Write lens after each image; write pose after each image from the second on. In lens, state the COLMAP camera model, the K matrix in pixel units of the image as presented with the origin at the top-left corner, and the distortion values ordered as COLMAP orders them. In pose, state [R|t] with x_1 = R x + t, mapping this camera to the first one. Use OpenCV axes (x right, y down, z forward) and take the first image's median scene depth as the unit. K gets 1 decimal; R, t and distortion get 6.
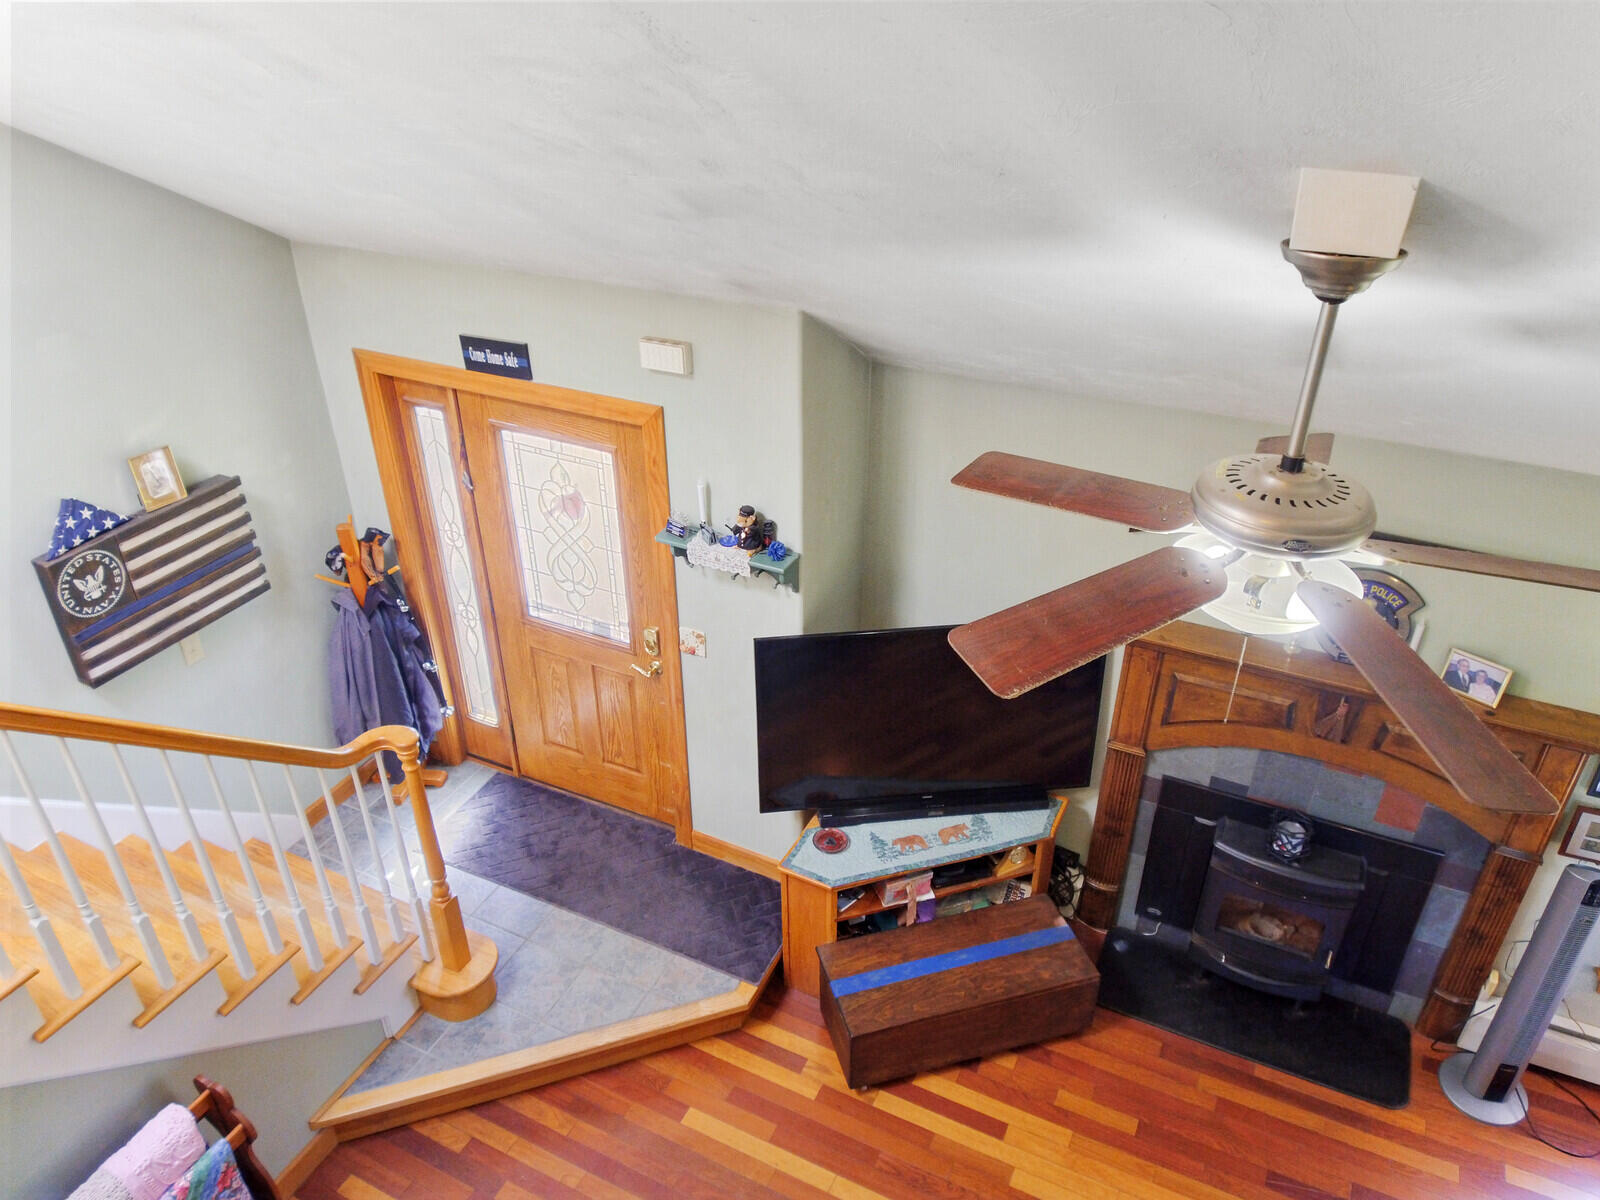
lens RADIAL K [[1120.6, 0, 795.1], [0, 1120.6, 606.2], [0, 0, 1]] dist [0.052740, -0.081151]
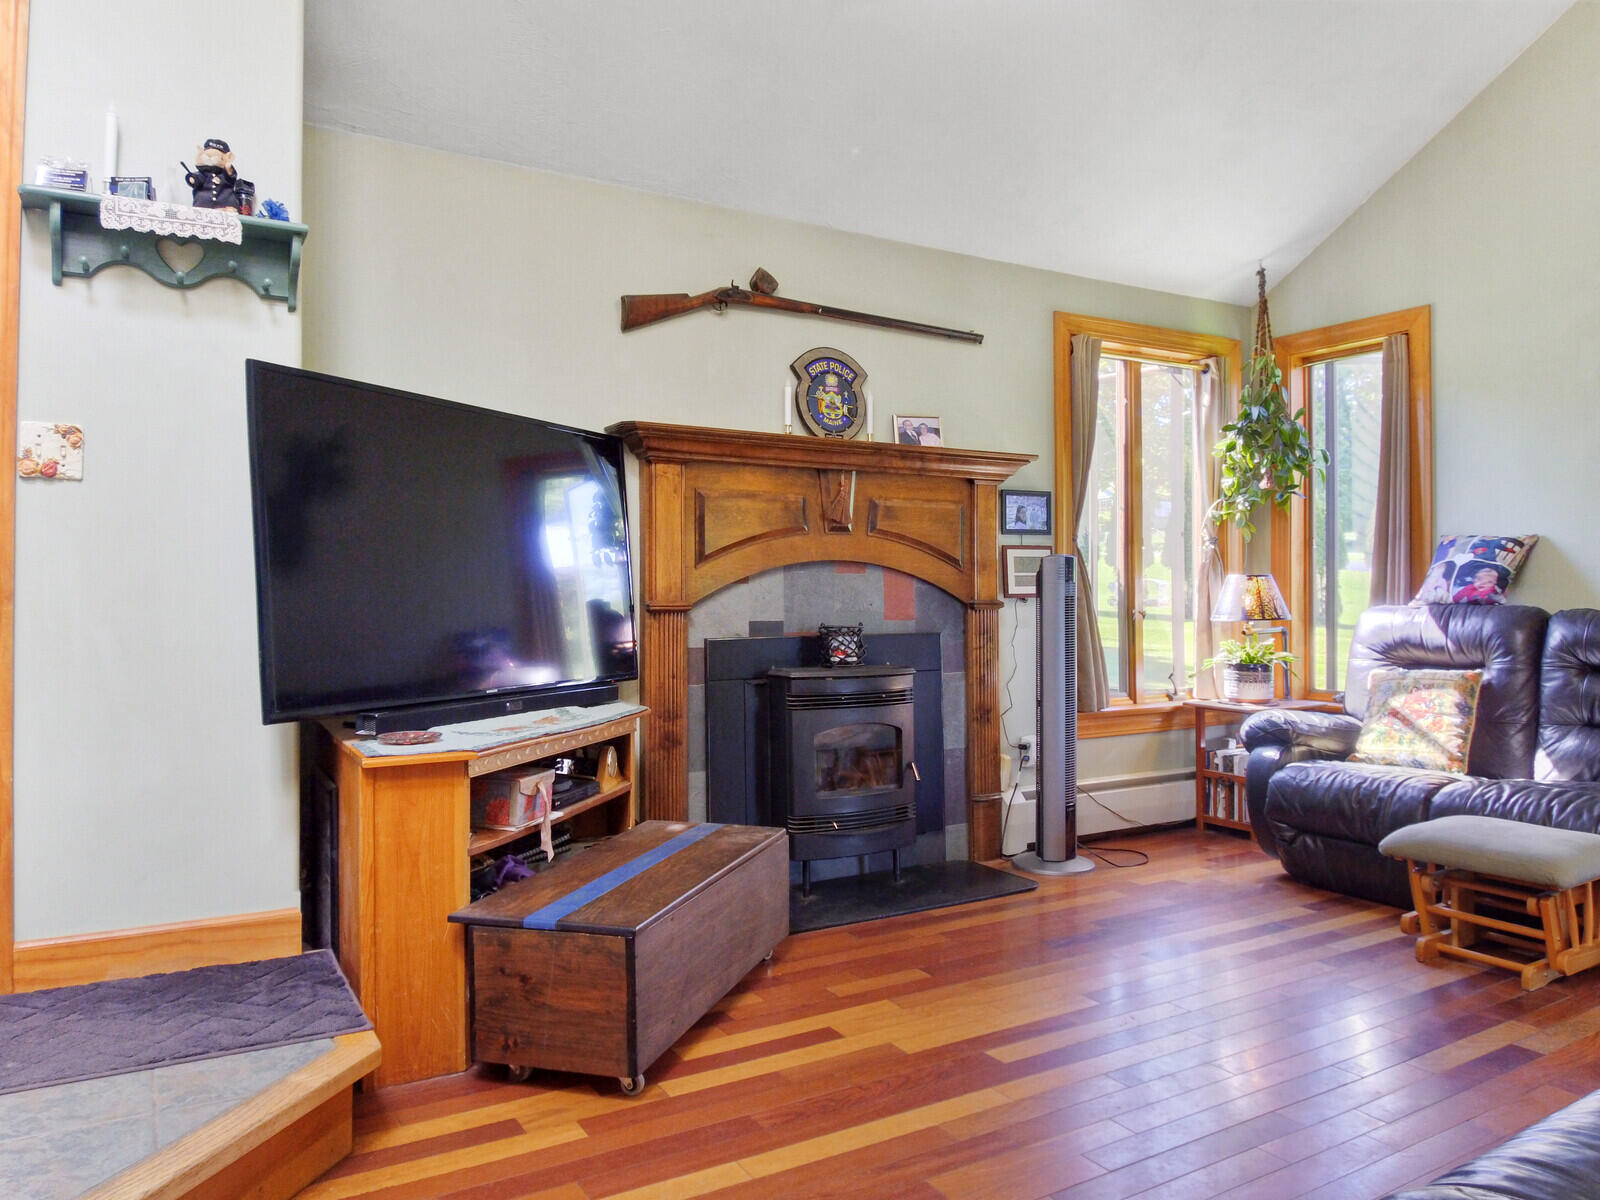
lens RADIAL K [[1110.2, 0, 790.6], [0, 1110.2, 595.6], [0, 0, 1]] dist [0.044649, -0.078452]
pose [[0.553735, 0.004043, 0.832683, -0.356971], [0.433680, 0.852259, -0.292535, 0.420349], [-0.710844, 0.523105, 0.470172, 0.576190]]
